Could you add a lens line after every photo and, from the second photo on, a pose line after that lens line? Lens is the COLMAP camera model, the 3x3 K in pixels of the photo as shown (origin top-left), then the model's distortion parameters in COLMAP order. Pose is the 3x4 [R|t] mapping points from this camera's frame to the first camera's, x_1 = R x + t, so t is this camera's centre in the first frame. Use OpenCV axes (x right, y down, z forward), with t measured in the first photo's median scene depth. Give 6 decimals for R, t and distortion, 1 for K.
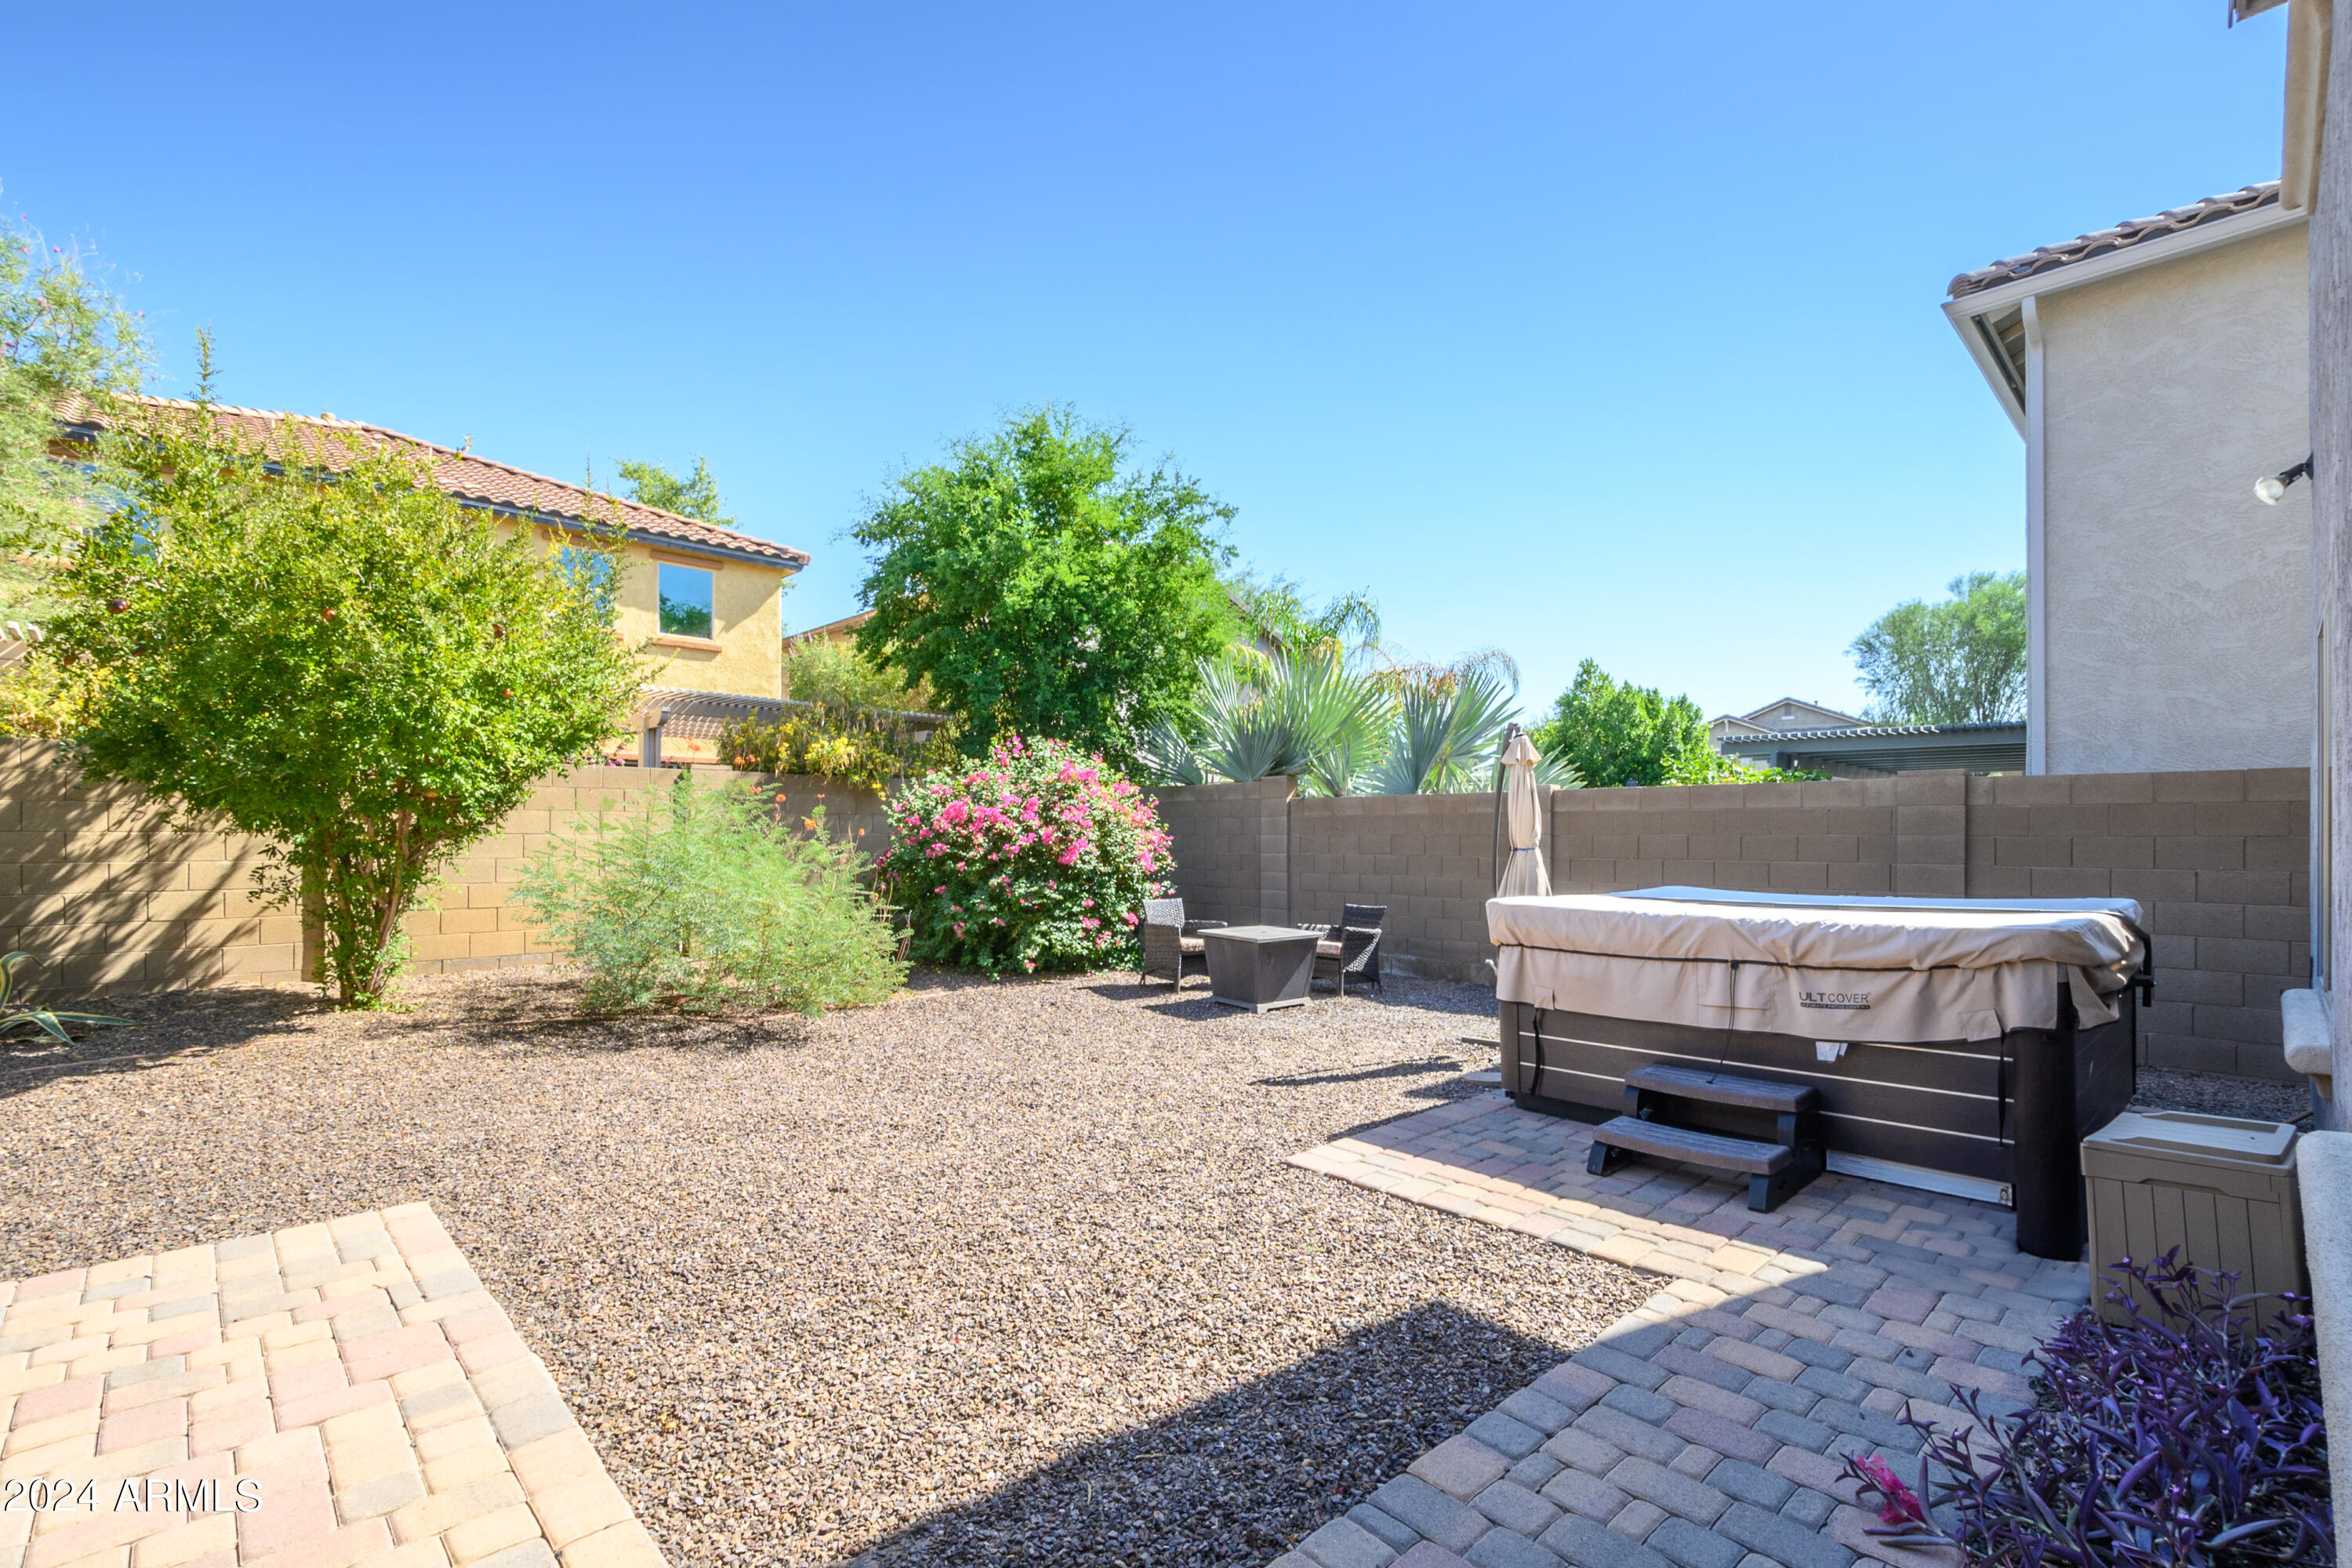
lens RADIAL K [[1043.4, 0, 1151.1], [0, 1043.4, 800.4], [0, 0, 1]] dist [0.001551, 0.000037]
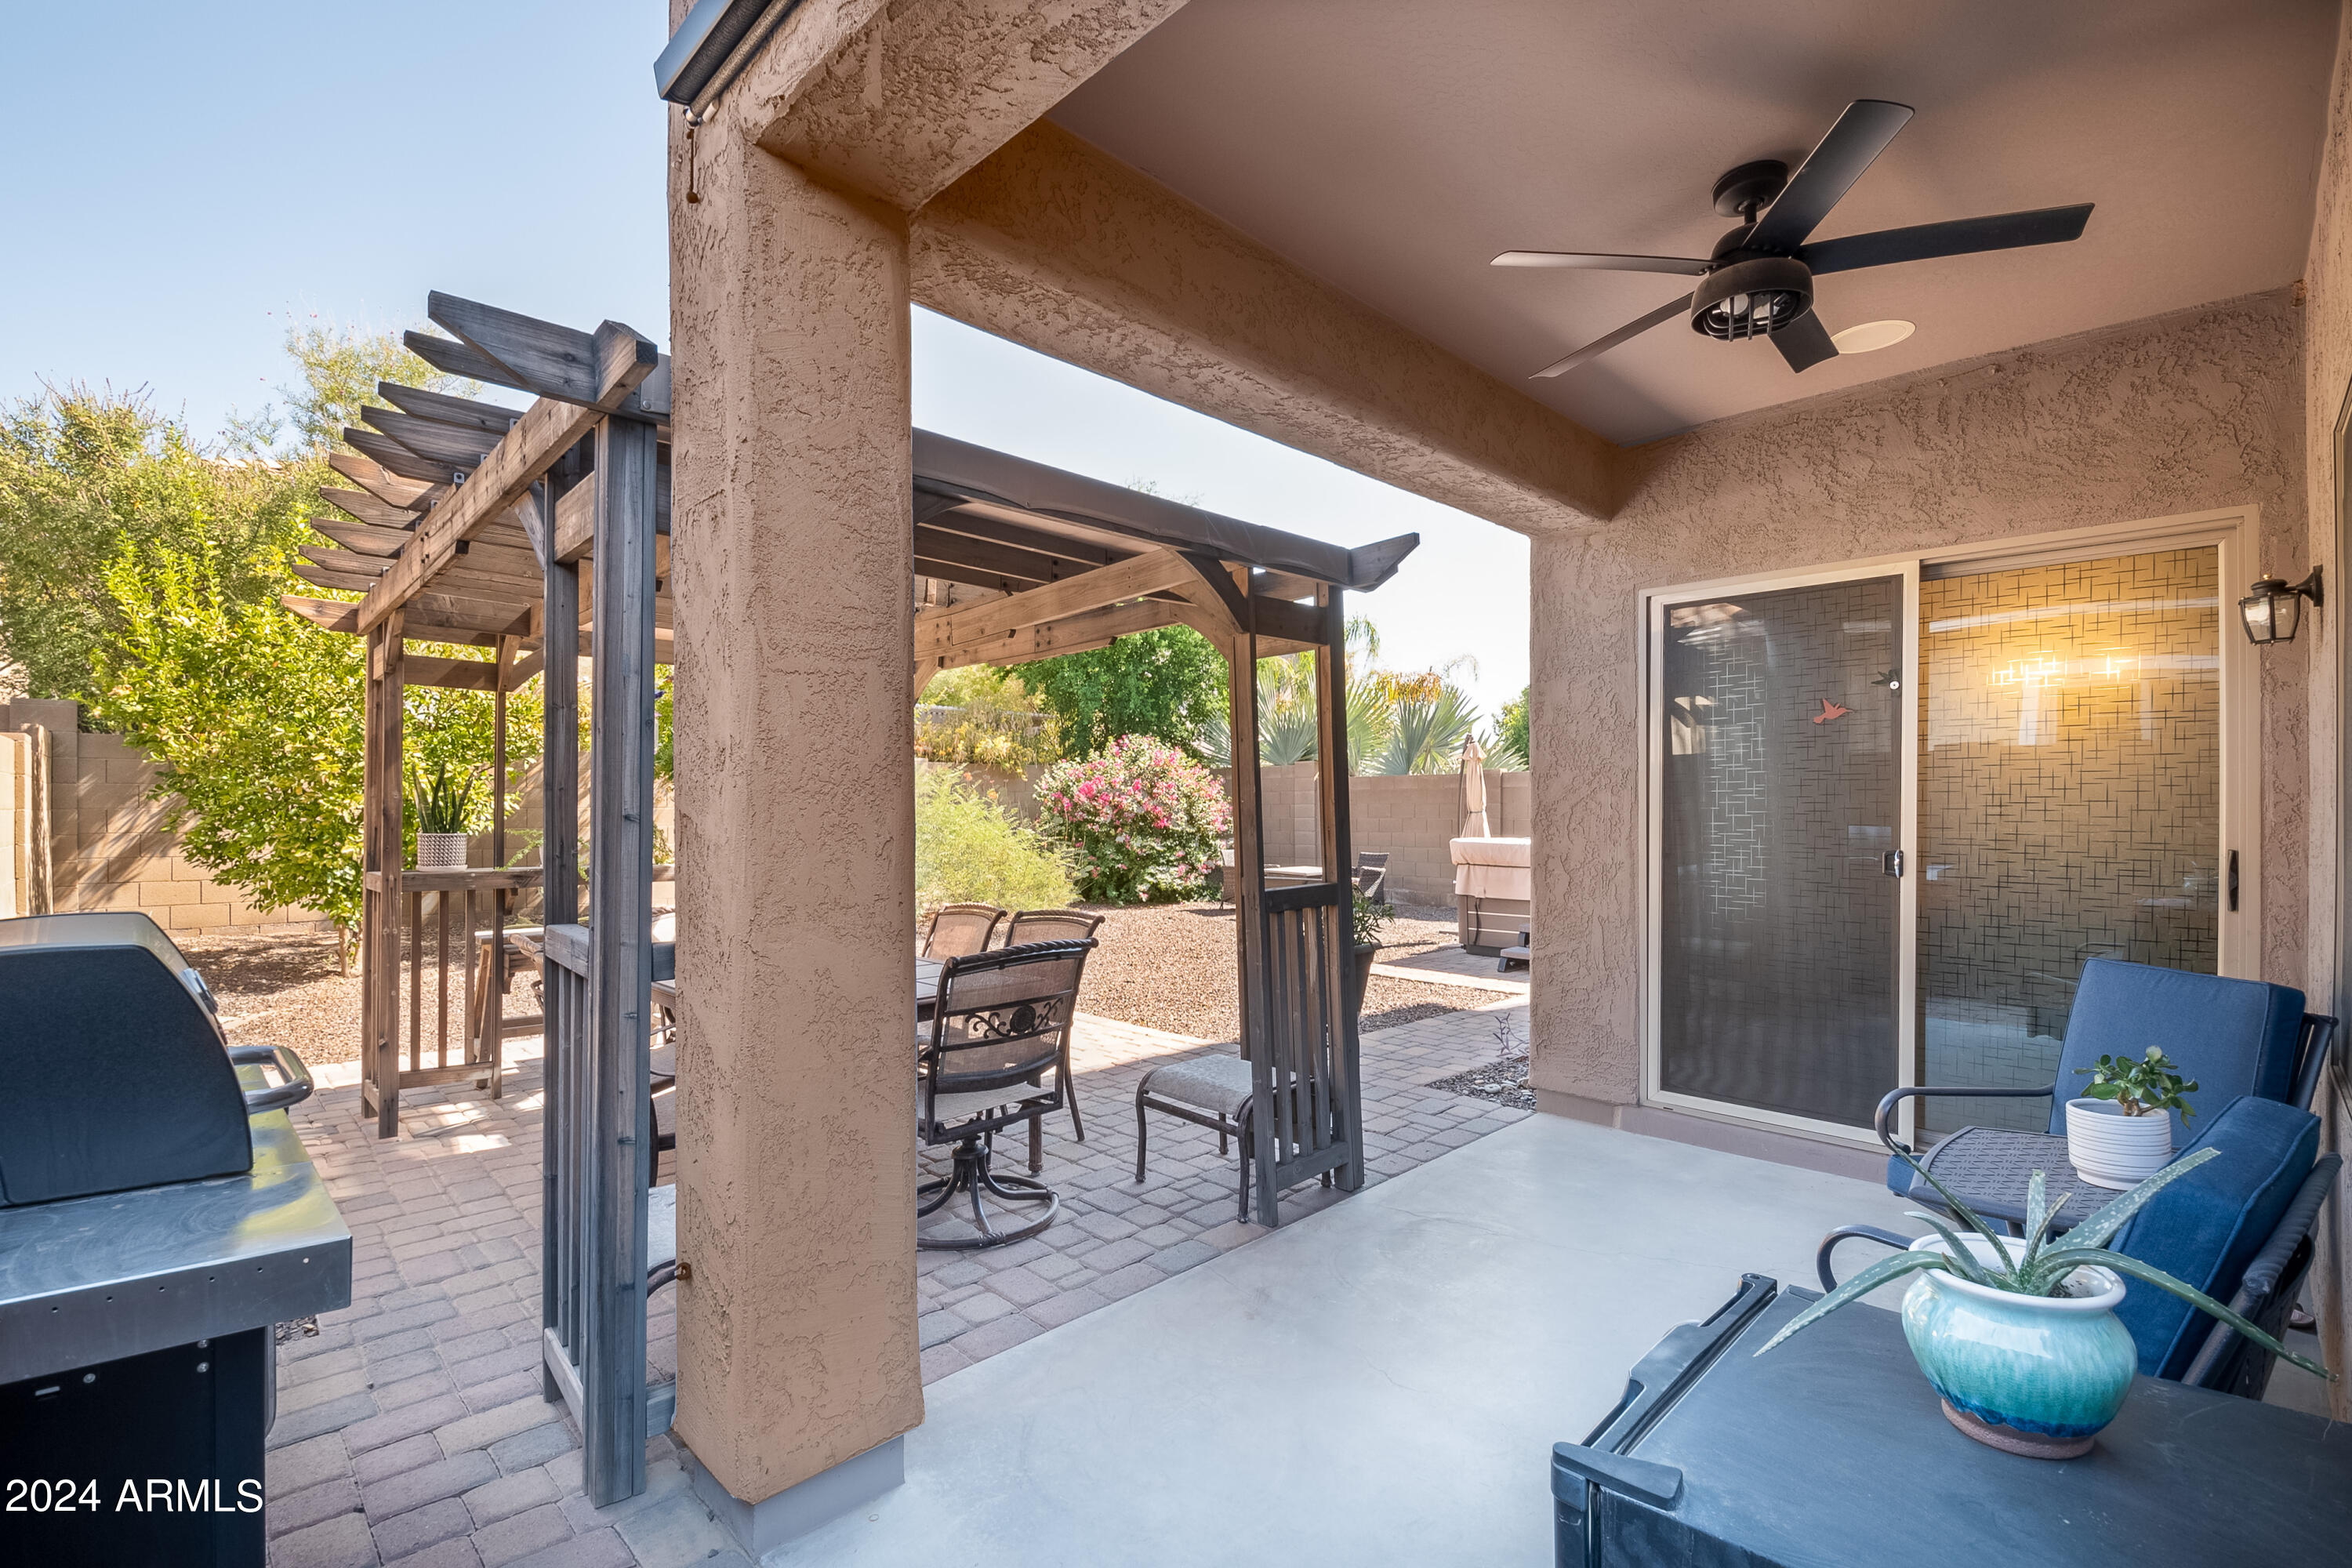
lens RADIAL K [[1043.4, 0, 1195.2], [0, 1043.4, 790.3], [0, 0, 1]] dist [0.001551, 0.000037]
pose [[0.998734, -0.007130, 0.049801, -0.108538], [0.006339, 0.999852, 0.016011, -0.009749], [-0.049908, -0.015675, 0.998631, -0.408205]]
